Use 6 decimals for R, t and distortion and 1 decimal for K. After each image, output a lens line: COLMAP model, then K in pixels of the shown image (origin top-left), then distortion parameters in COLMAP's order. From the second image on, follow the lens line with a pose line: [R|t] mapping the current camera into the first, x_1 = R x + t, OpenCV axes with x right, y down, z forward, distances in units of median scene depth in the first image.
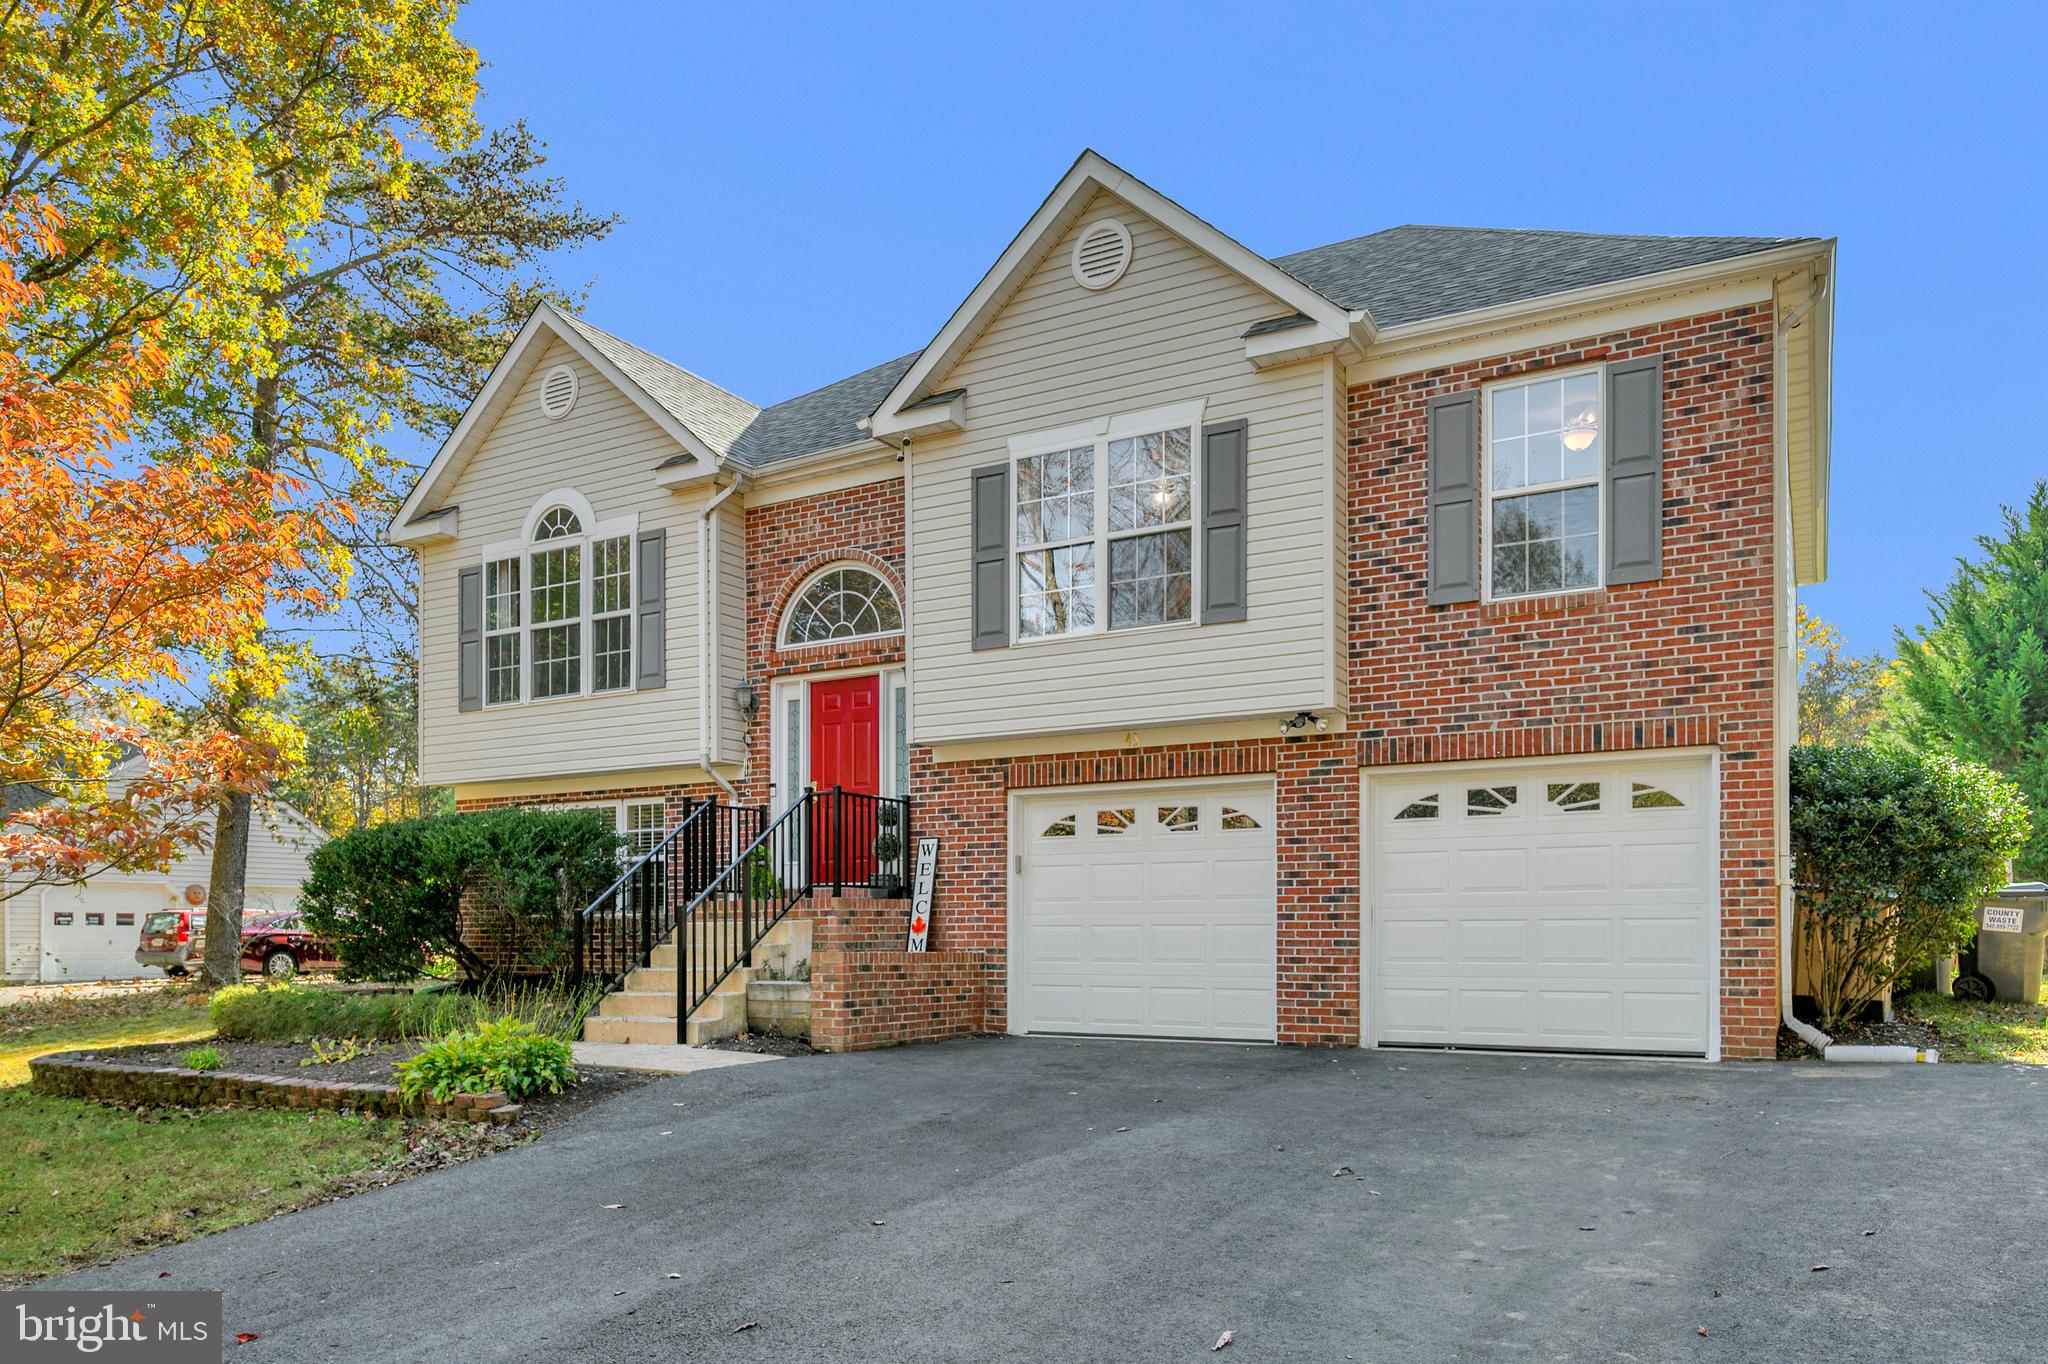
lens RADIAL K [[1406.2, 0, 1051.9], [0, 1406.2, 937.0], [0, 0, 1]] dist [-0.006844, -0.000179]
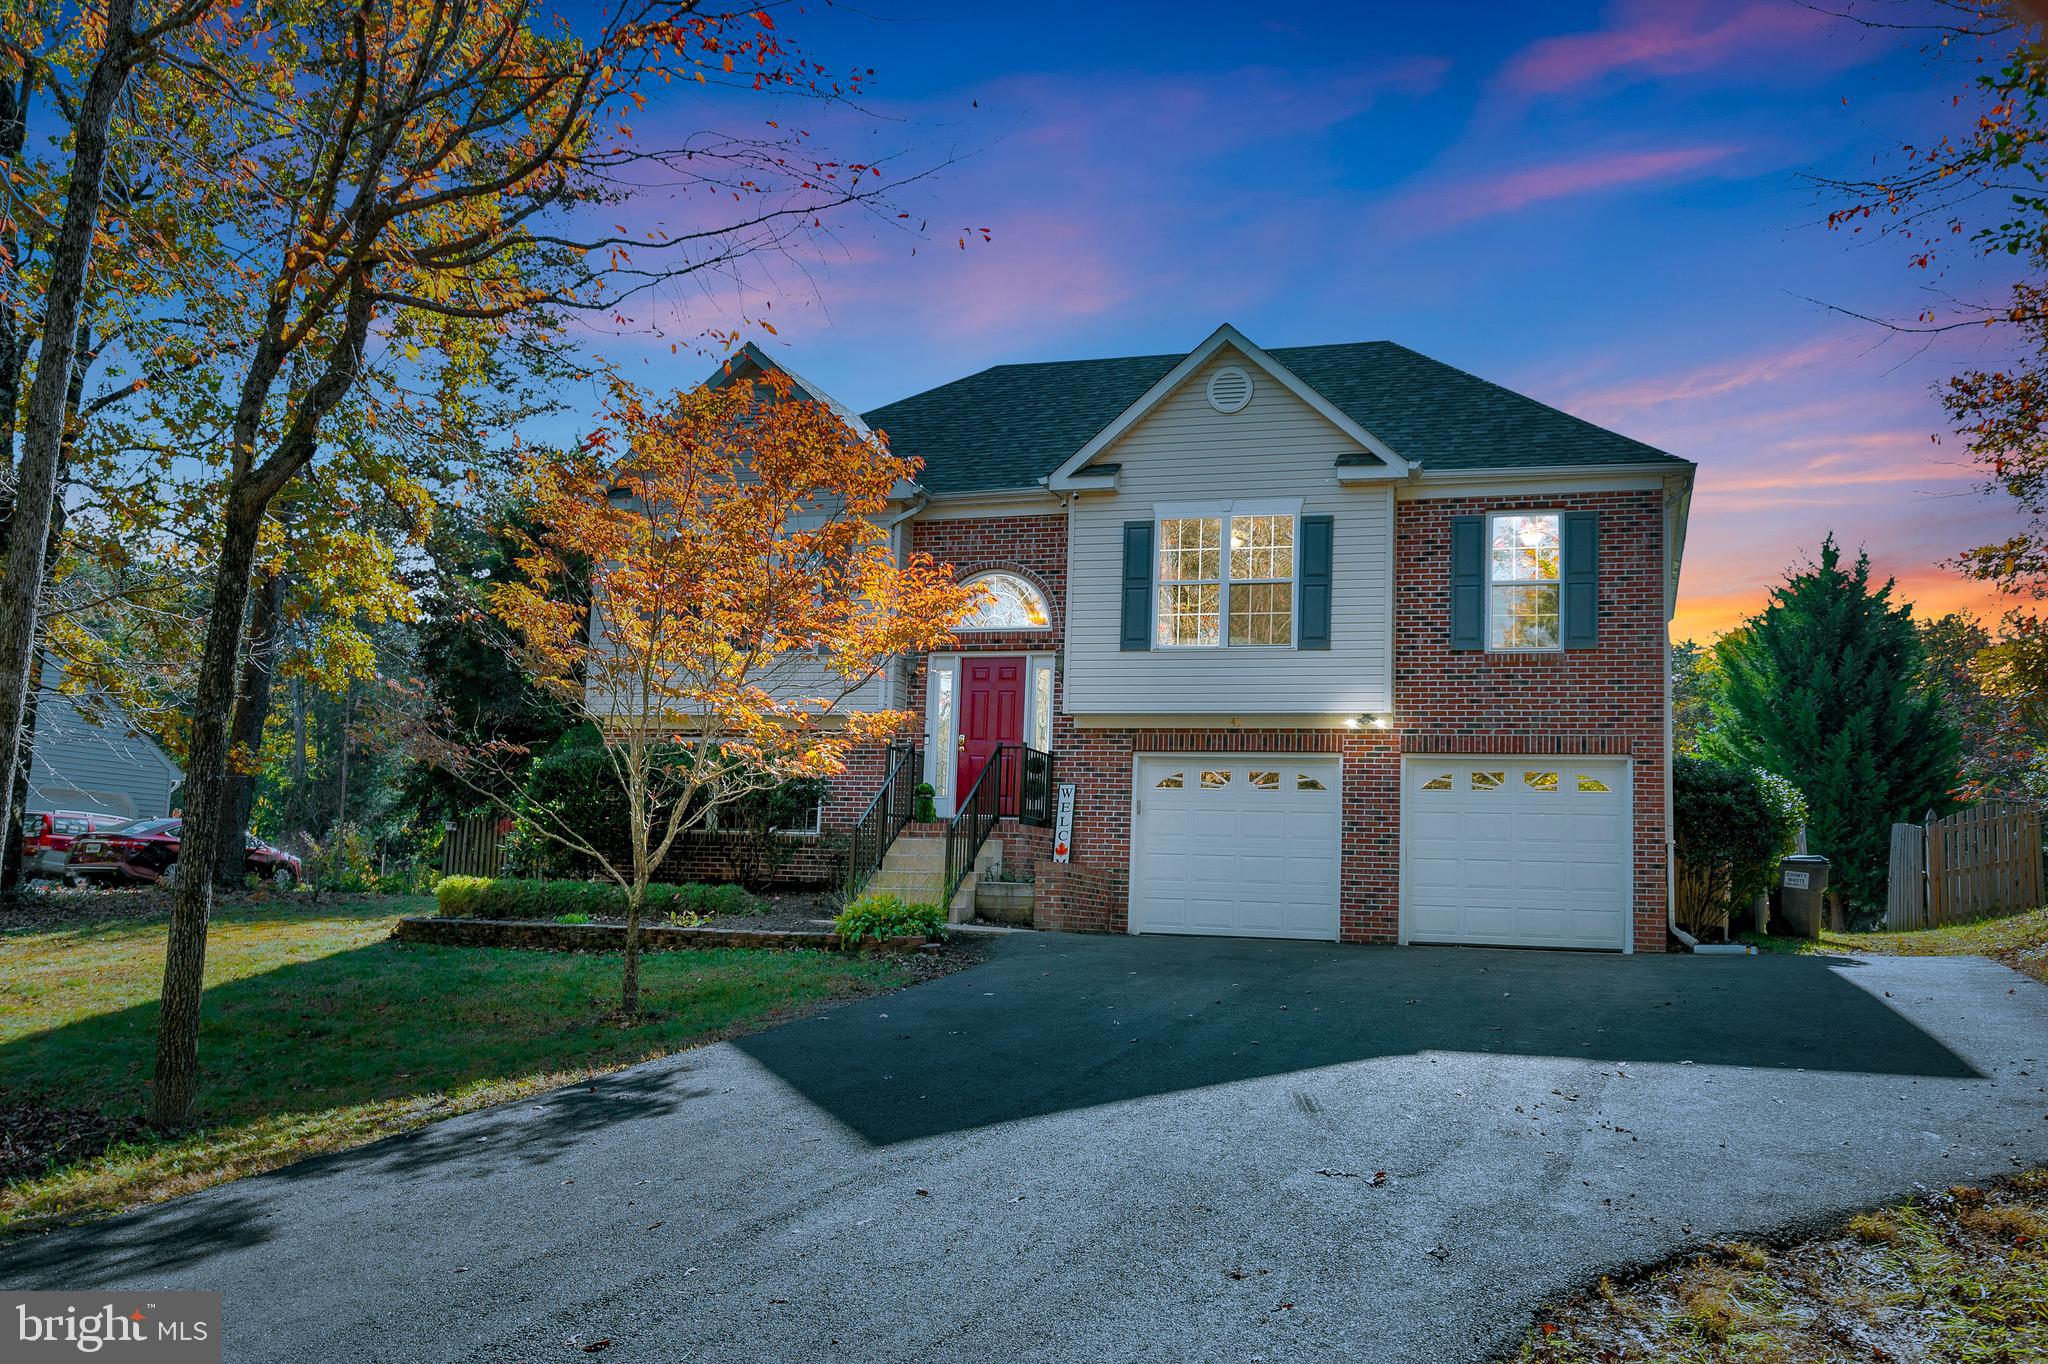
lens RADIAL K [[1773.8, 0, 1058.1], [0, 1773.8, 679.2], [0, 0, 1]] dist [-0.029266, -0.002053]
pose [[0.981015, 0.064394, 0.182931, -0.419788], [-0.040089, 0.990226, -0.133589, 0.057416], [-0.189745, 0.123719, 0.974007, -0.659880]]
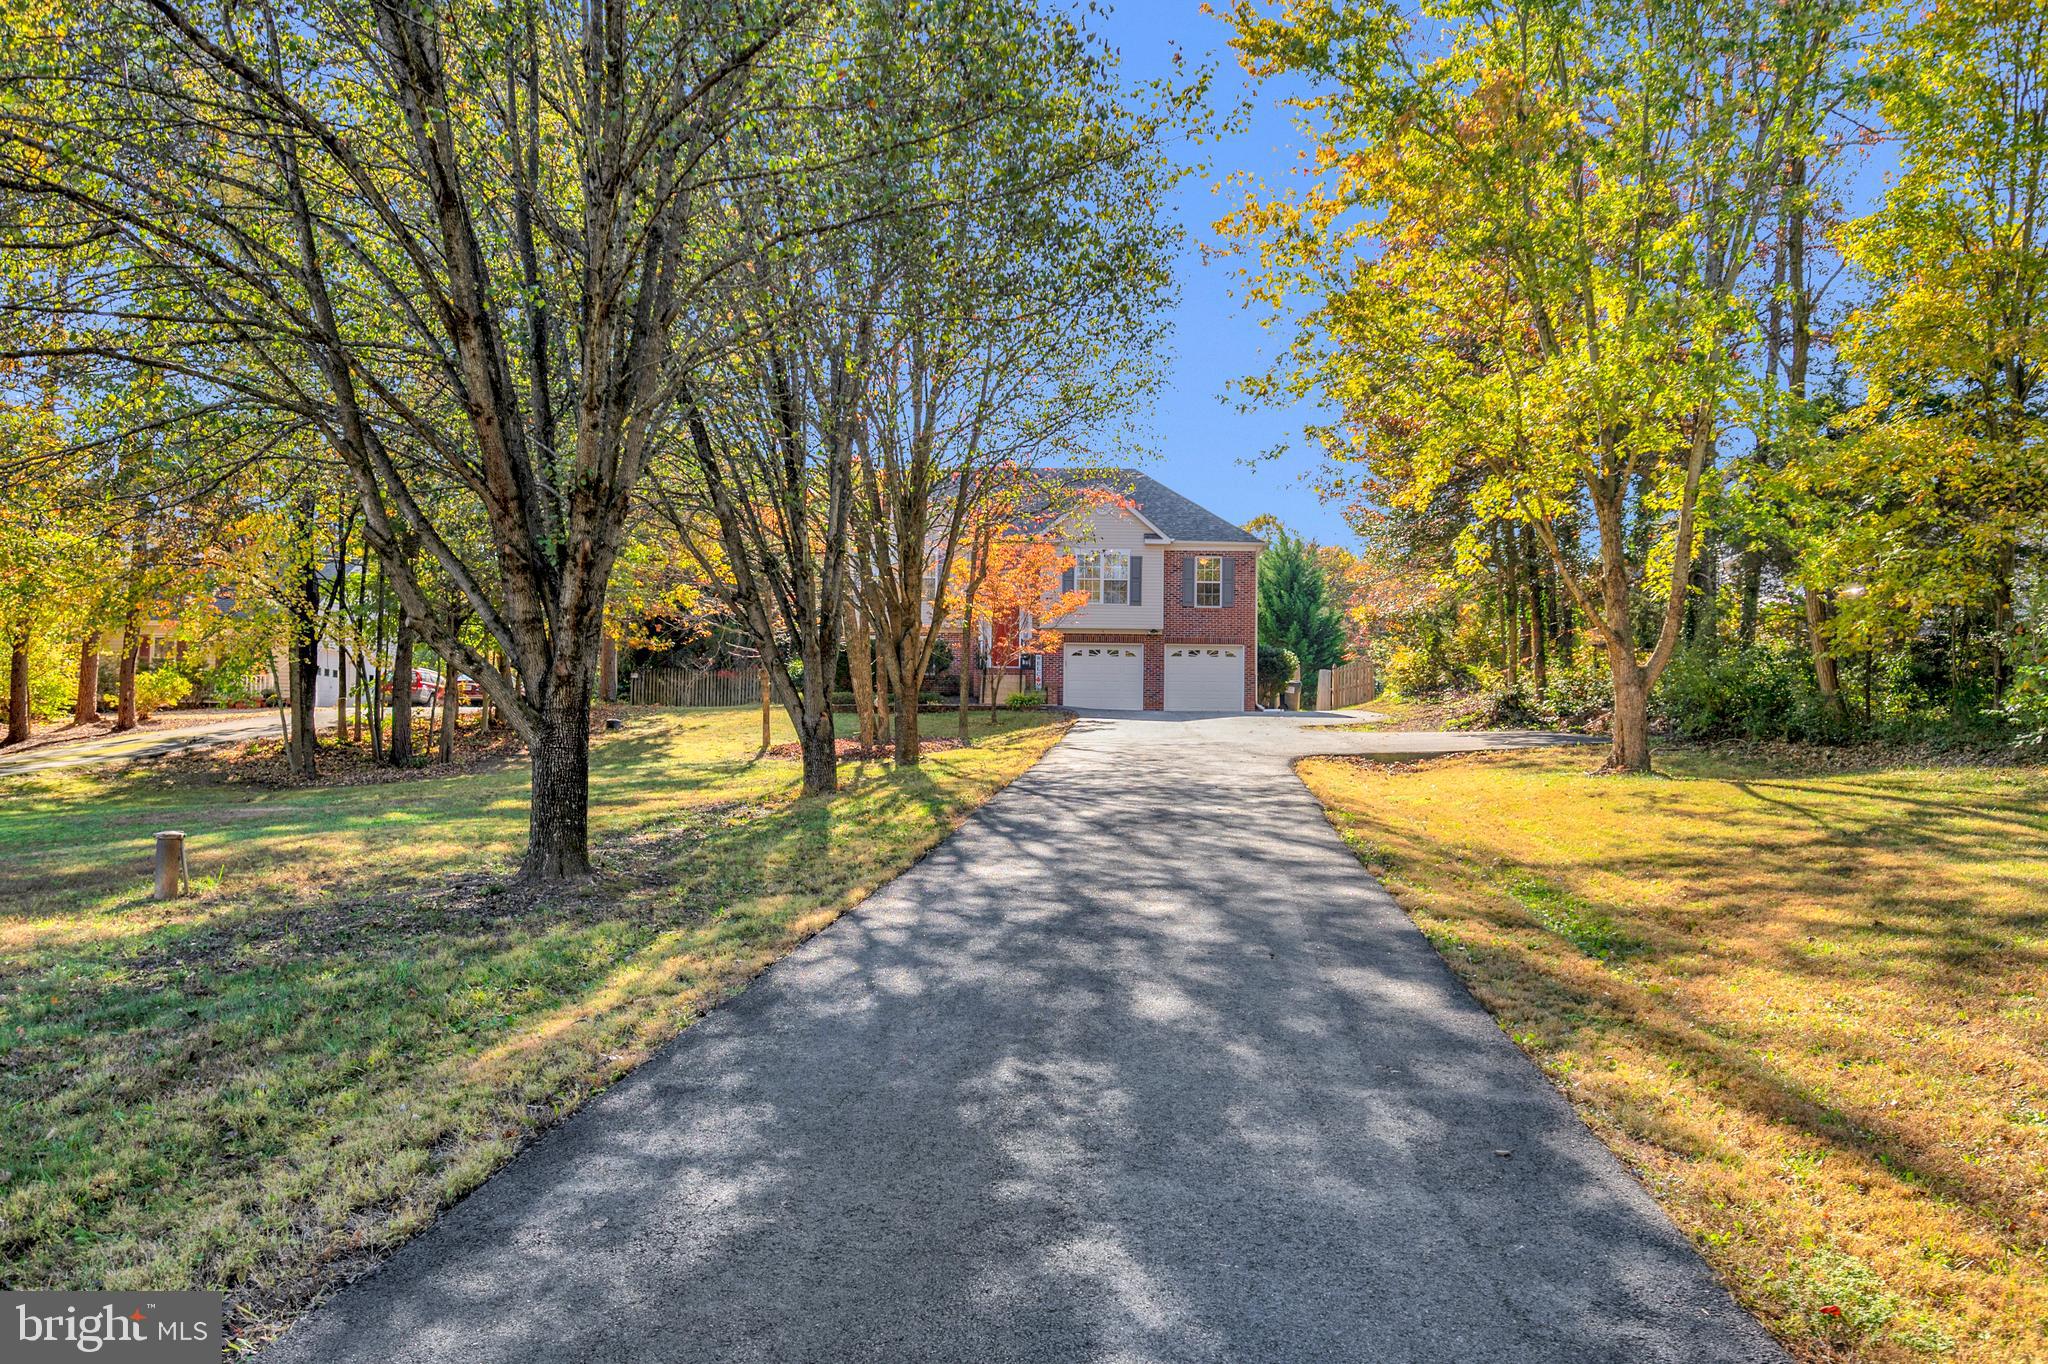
lens RADIAL K [[1601.4, 0, 1049.7], [0, 1601.4, 637.4], [0, 0, 1]] dist [-0.003970, 0.006171]
pose [[0.879899, 0.055618, 0.471895, -1.984025], [-0.014054, 0.995738, -0.091152, 0.254609], [-0.474953, 0.073572, 0.876930, -2.553579]]
